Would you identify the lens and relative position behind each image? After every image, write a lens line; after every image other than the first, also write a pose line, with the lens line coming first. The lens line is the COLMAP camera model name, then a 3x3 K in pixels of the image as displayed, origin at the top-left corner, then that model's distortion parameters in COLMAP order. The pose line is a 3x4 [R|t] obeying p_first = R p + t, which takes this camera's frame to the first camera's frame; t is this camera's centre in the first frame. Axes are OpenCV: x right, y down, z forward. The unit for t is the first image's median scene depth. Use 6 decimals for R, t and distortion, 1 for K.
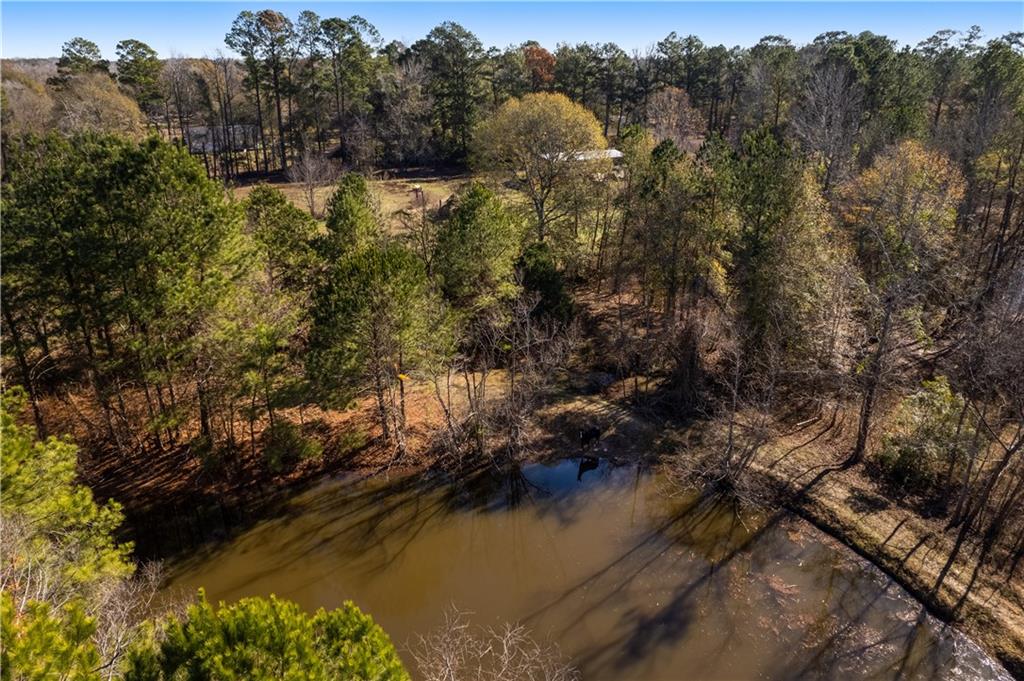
lens RADIAL K [[727.5, 0, 512.0], [0, 727.5, 340.5], [0, 0, 1]] dist [-0.070915, 0.095711]
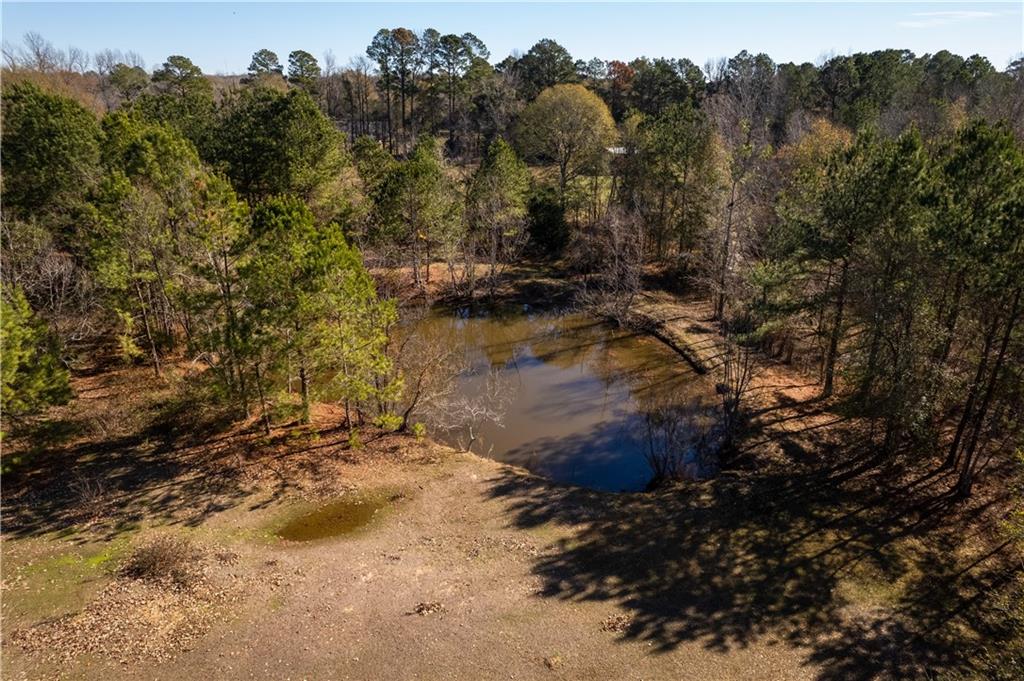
lens RADIAL K [[727.5, 0, 512.0], [0, 727.5, 340.5], [0, 0, 1]] dist [-0.070915, 0.095711]
pose [[0.980466, 0.079132, -0.180067, 0.128365], [-0.084670, 0.996137, -0.023270, 0.106359], [0.177530, 0.038062, 0.983379, -0.204552]]
